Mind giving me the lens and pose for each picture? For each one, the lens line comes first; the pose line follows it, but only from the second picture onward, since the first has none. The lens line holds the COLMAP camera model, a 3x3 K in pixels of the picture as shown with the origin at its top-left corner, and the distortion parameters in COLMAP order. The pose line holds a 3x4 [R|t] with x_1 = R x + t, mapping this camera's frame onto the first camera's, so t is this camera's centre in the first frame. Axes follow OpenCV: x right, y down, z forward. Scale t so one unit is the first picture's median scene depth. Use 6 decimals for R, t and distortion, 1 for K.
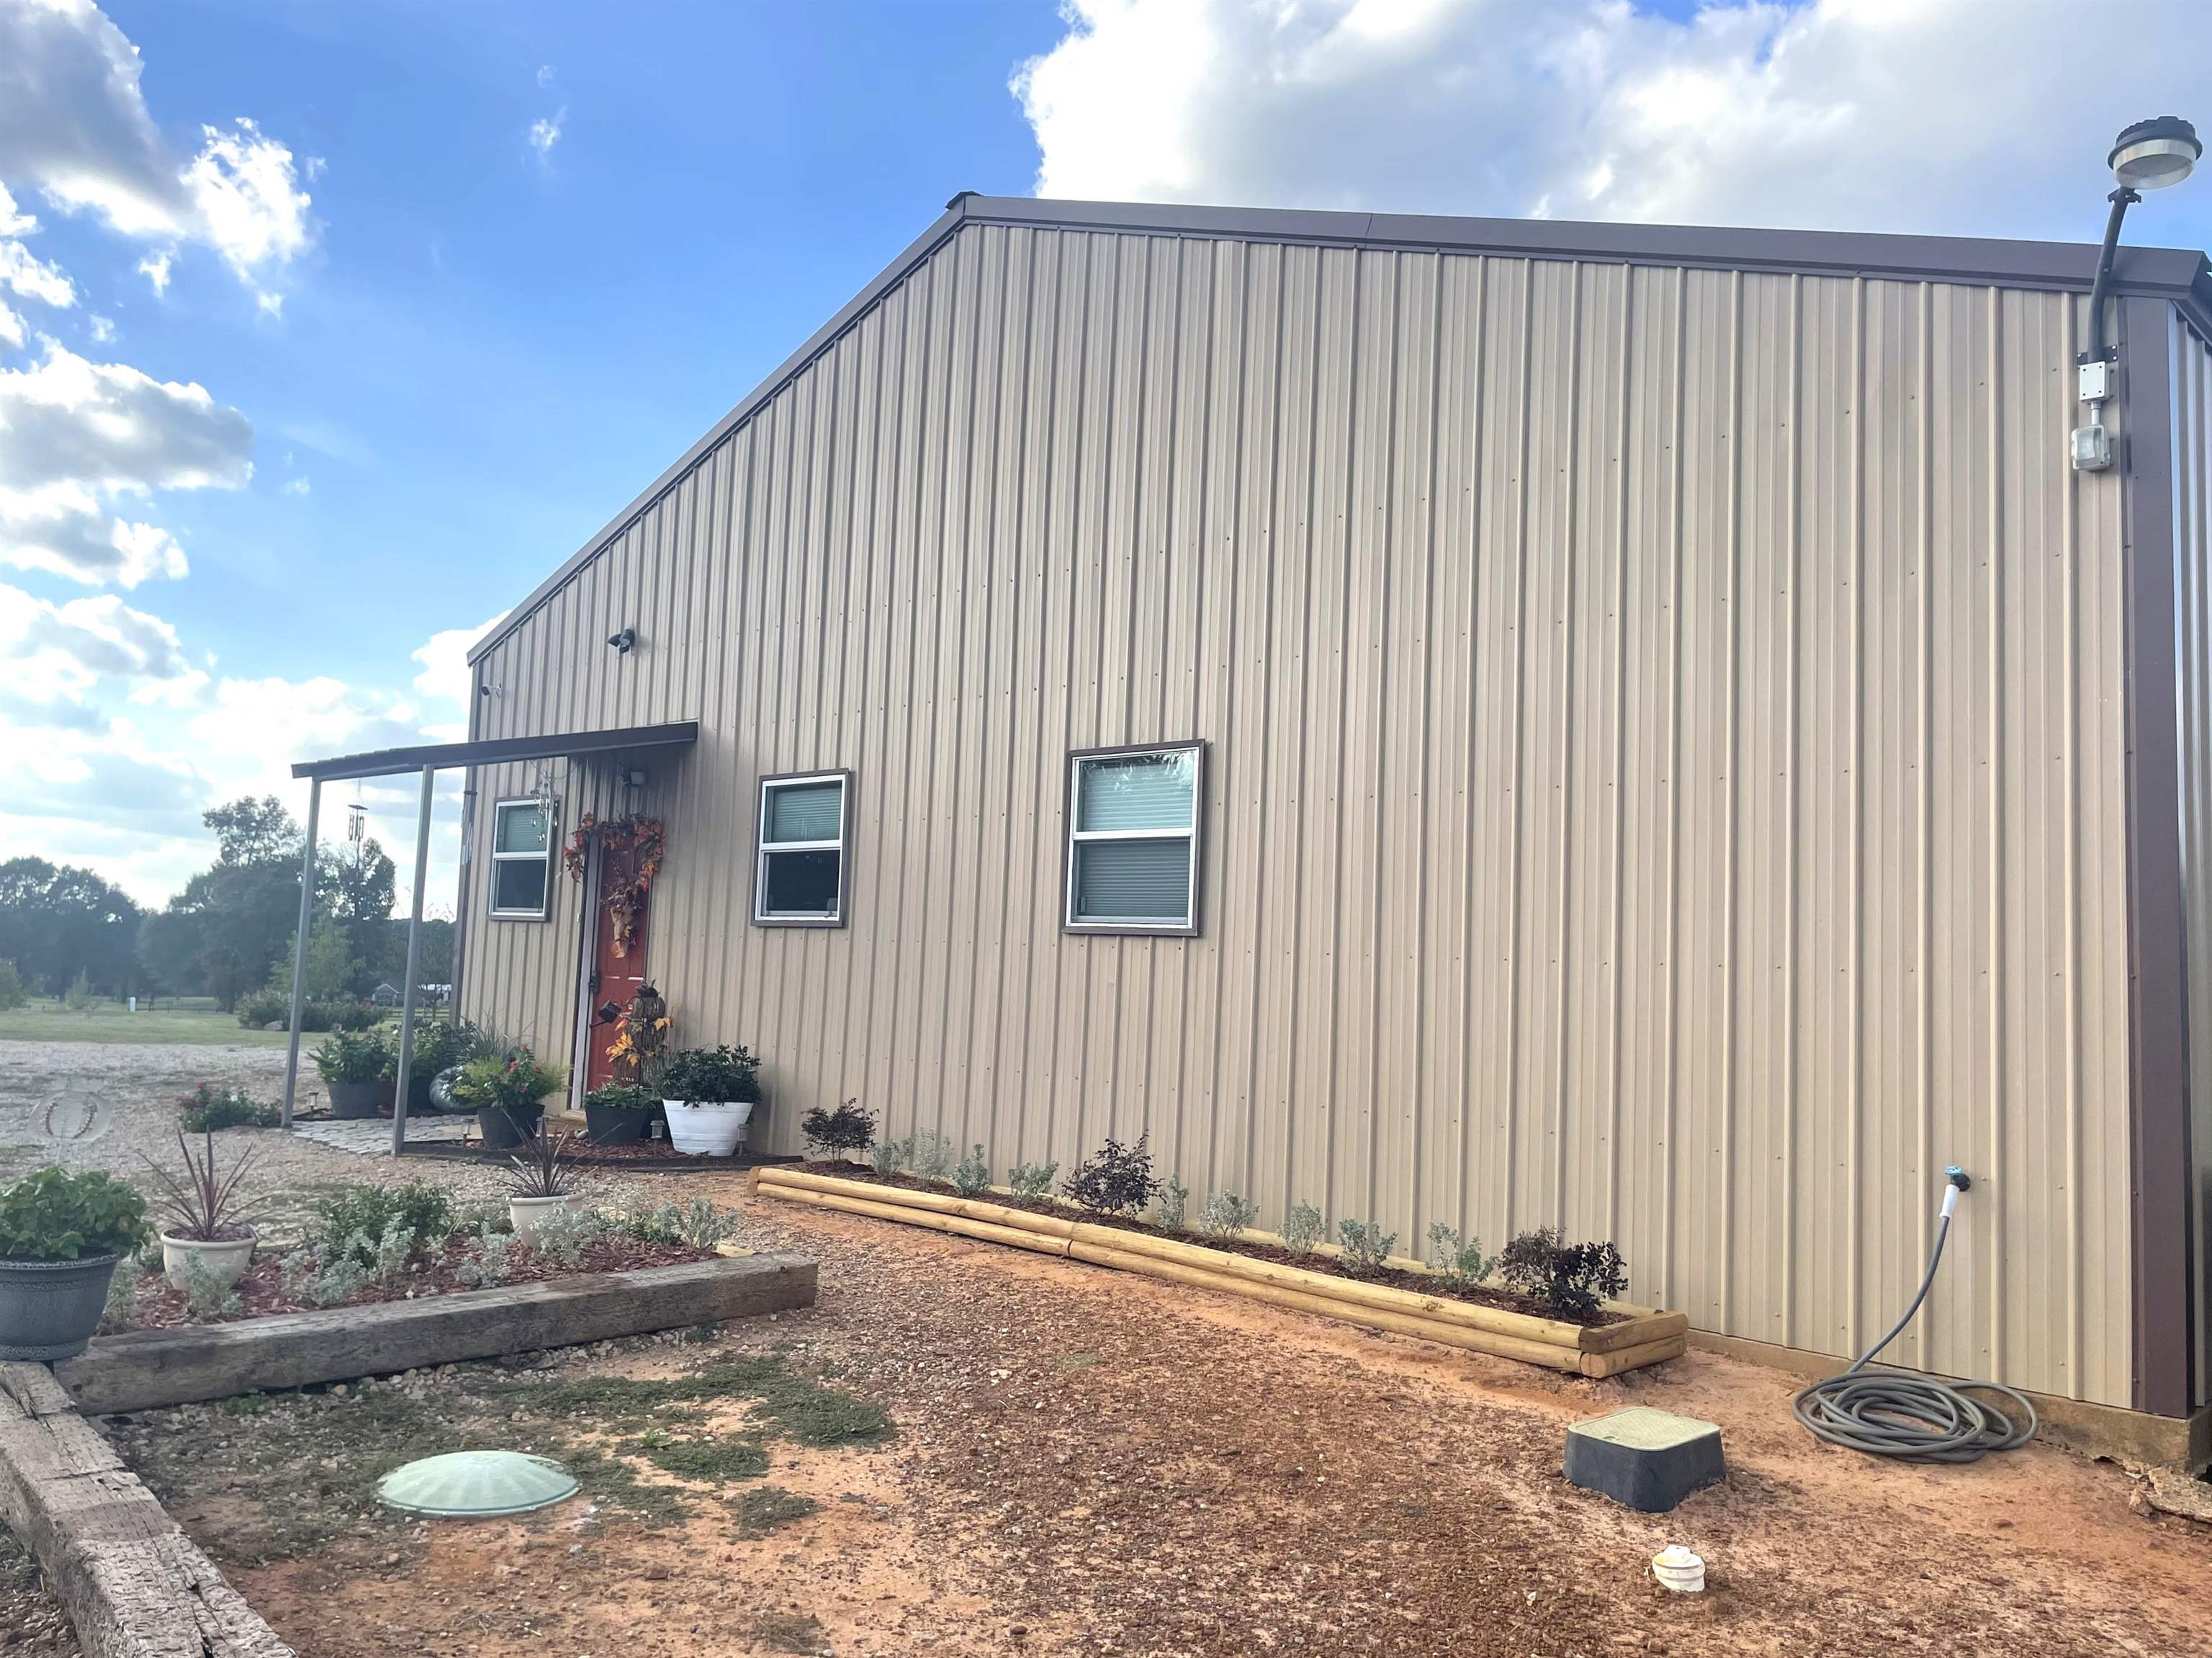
lens RADIAL K [[1672.5, 0, 1095.4], [0, 1672.5, 830.6], [0, 0, 1]] dist [0.085592, -0.102731]
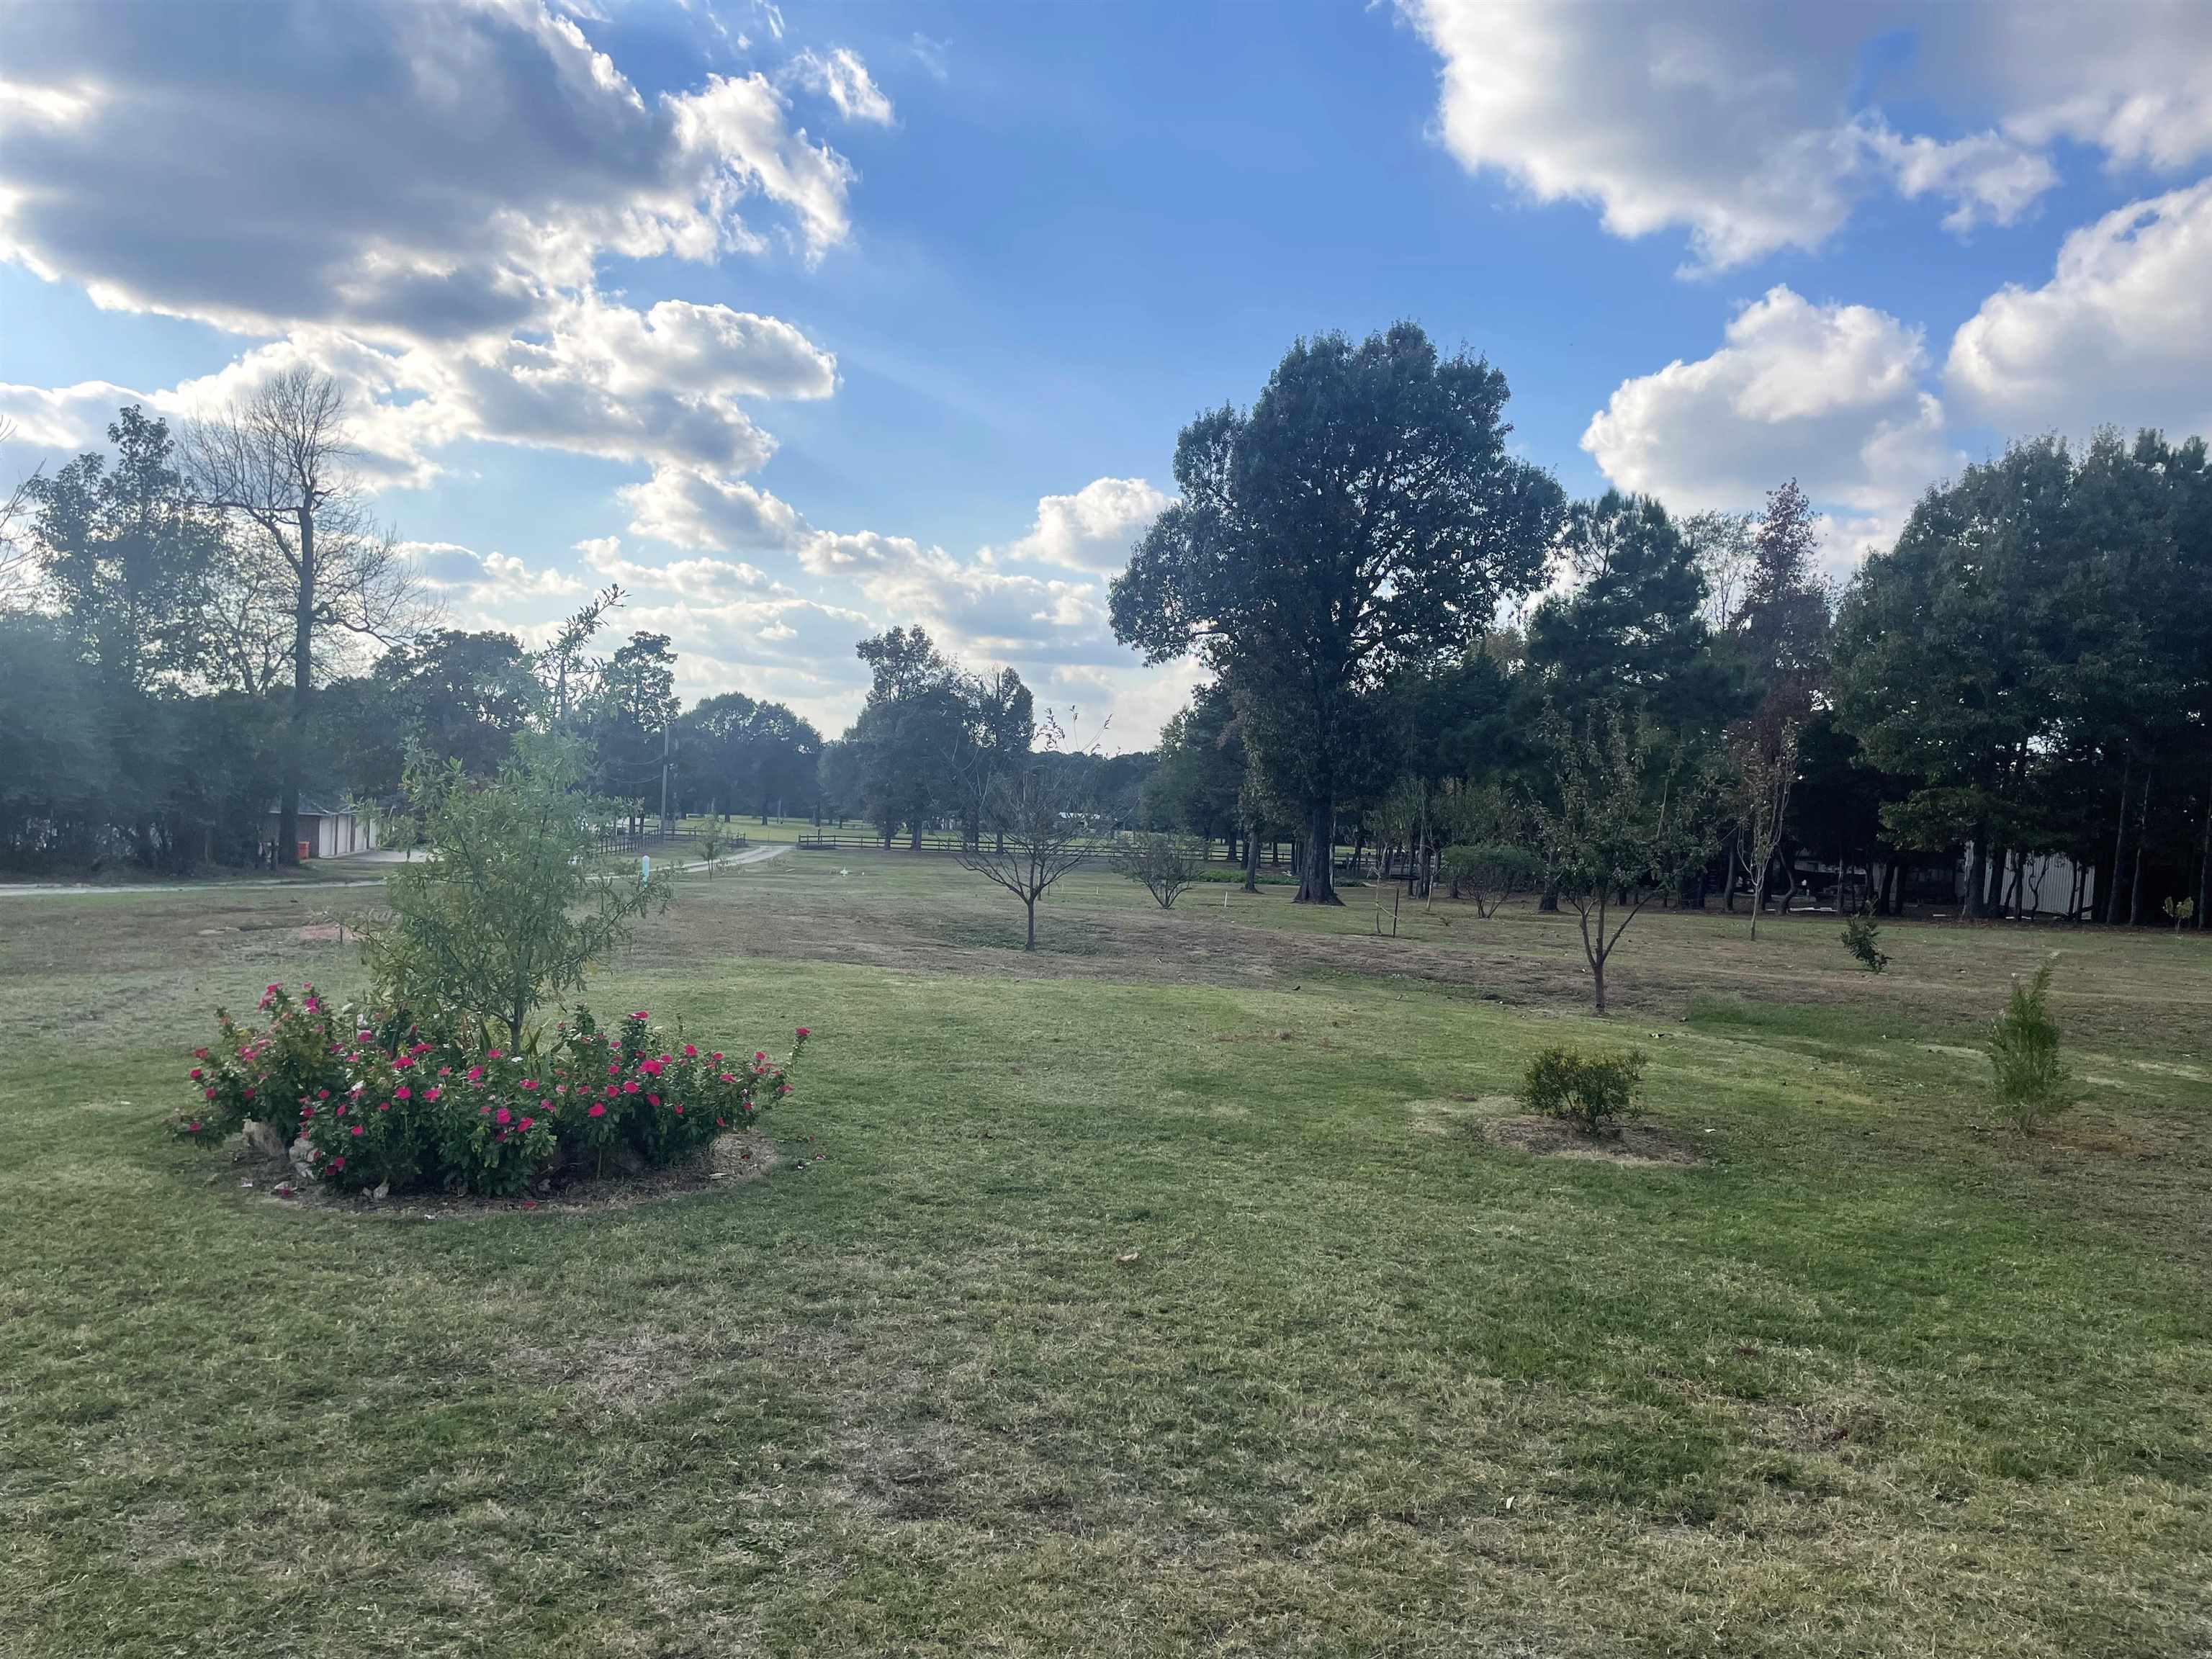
lens RADIAL K [[1672.7, 0, 1057.7], [0, 1672.7, 820.9], [0, 0, 1]] dist [0.085592, -0.102731]
pose [[0.927079, 0.018582, -0.374405, -0.040268], [0.016181, 0.995856, 0.089492, 0.006629], [0.374516, -0.089025, 0.922937, 0.114736]]
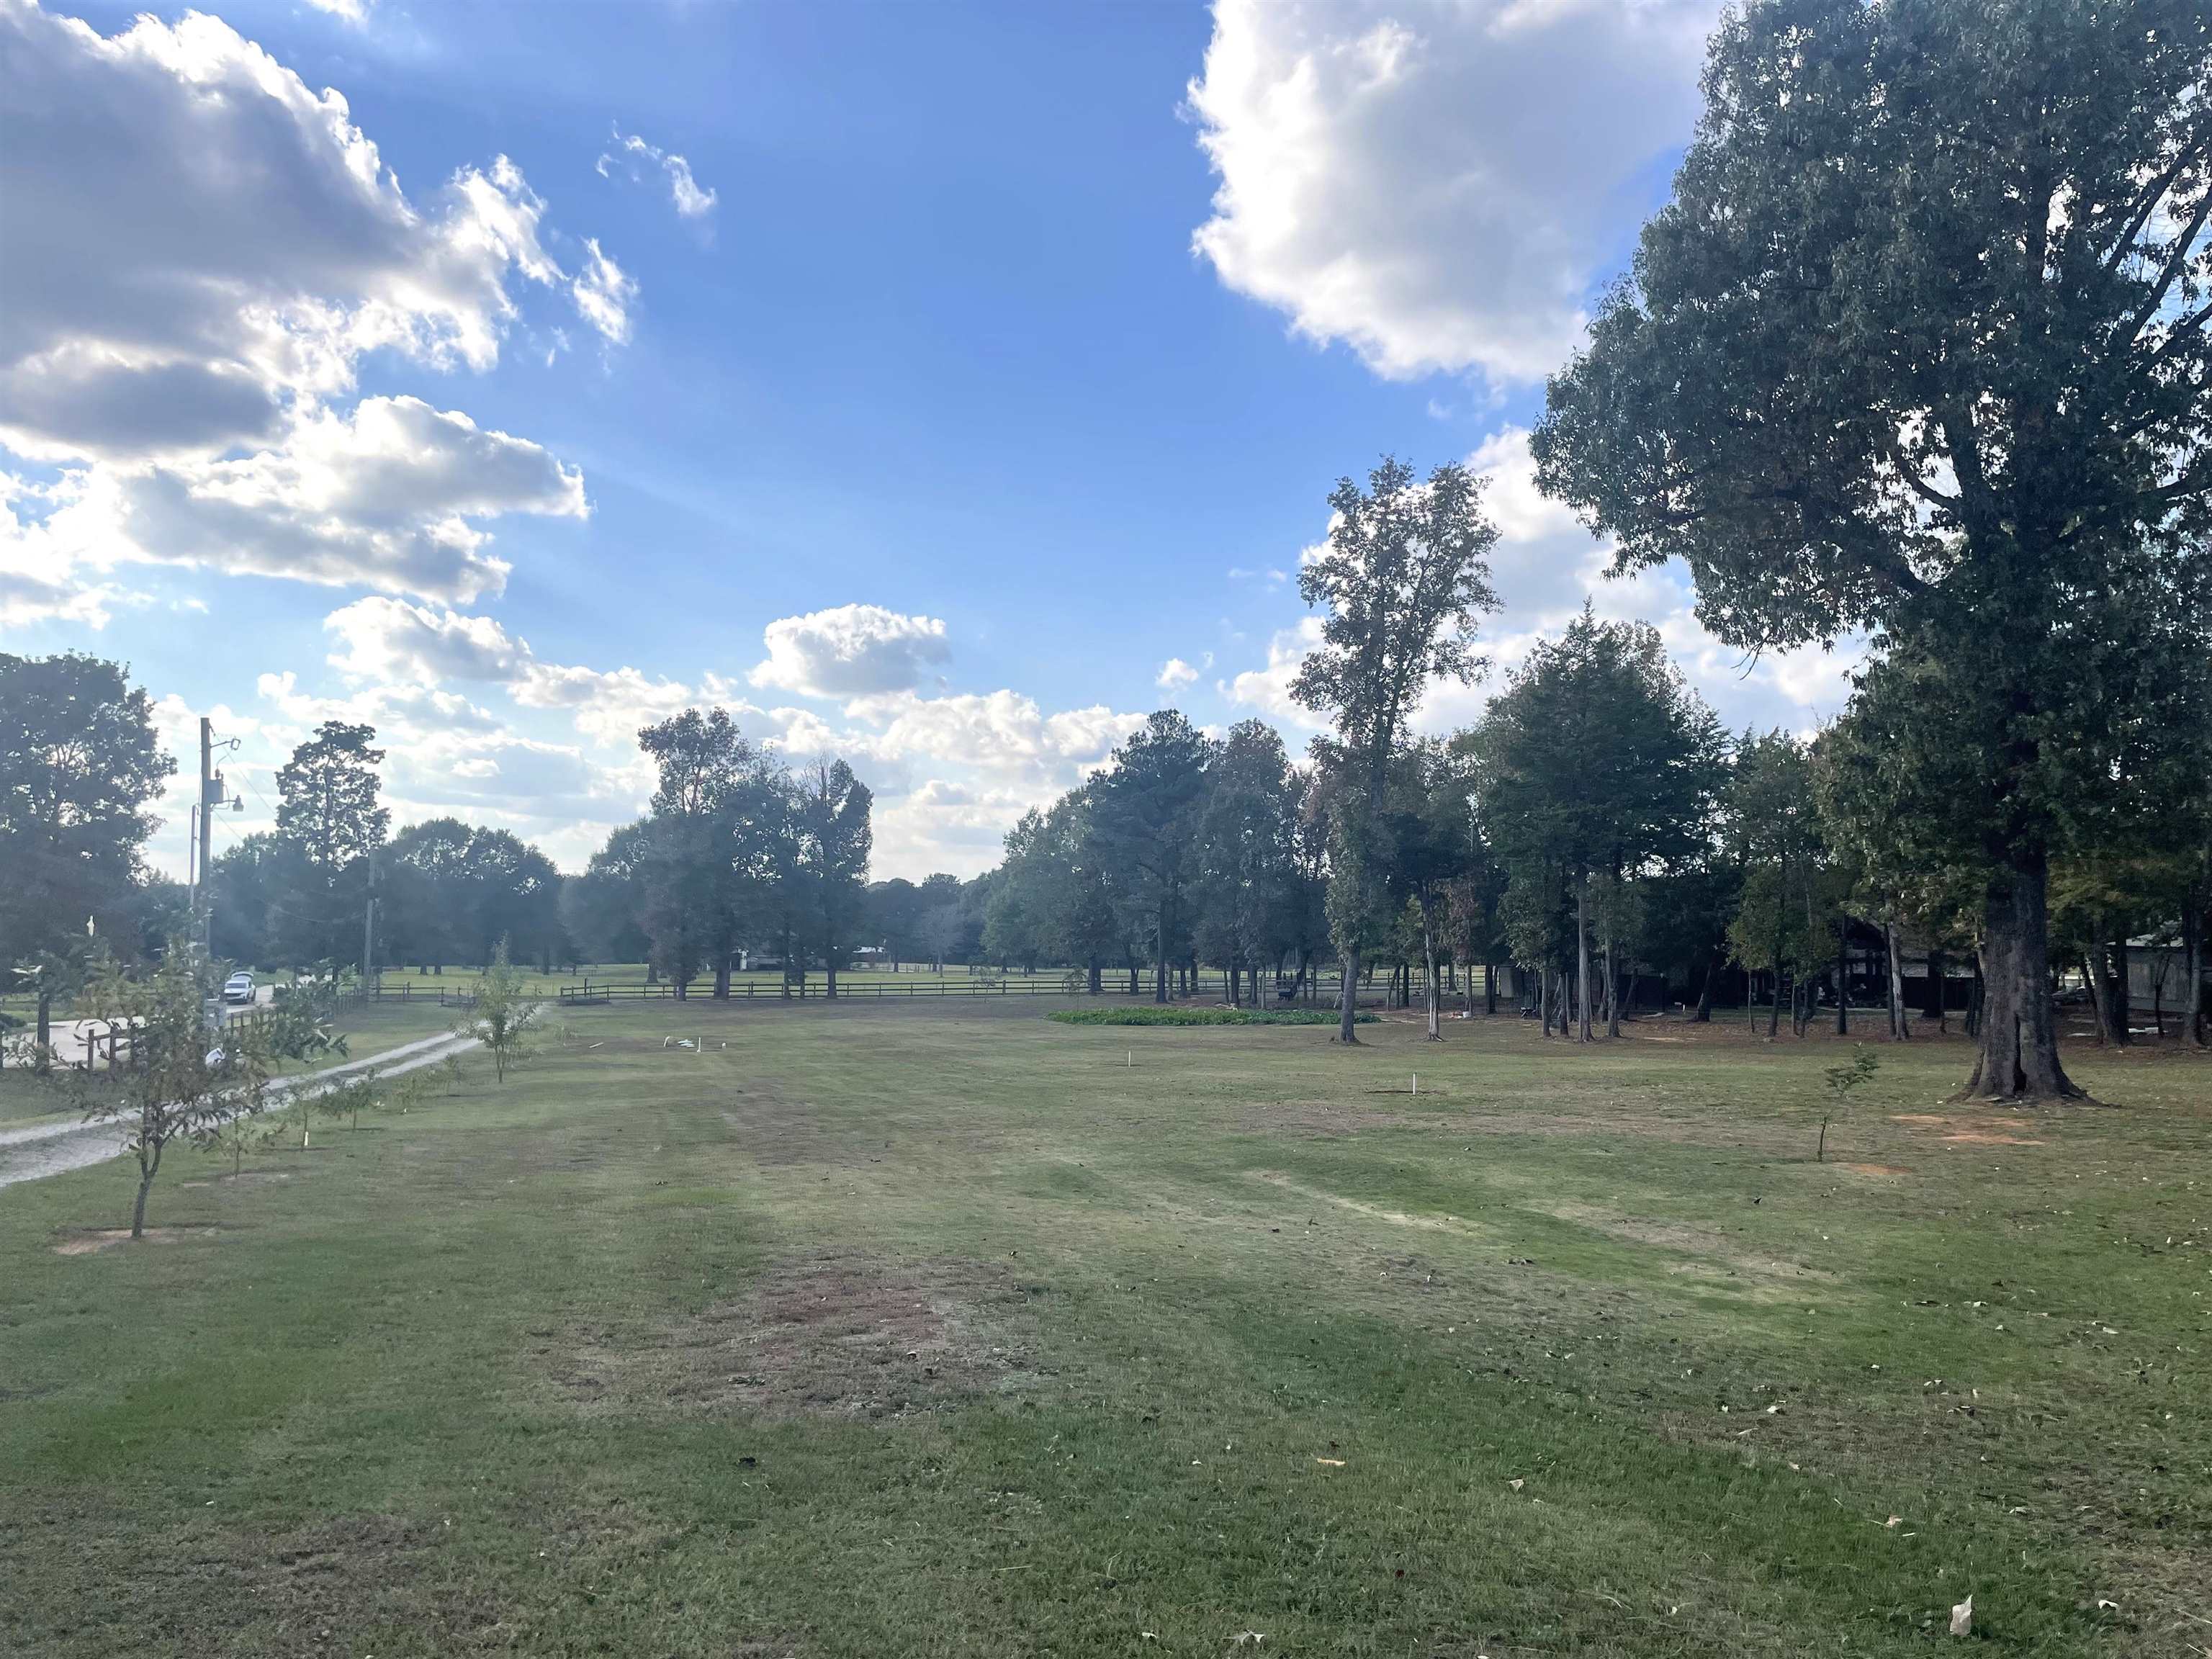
lens RADIAL K [[1672.7, 0, 1124.4], [0, 1672.7, 800.6], [0, 0, 1]] dist [0.085592, -0.102731]
pose [[0.982766, -0.038741, -0.180750, -0.163637], [0.040768, 0.999140, 0.007512, 0.022568], [0.180304, -0.014751, 0.983500, 0.274666]]
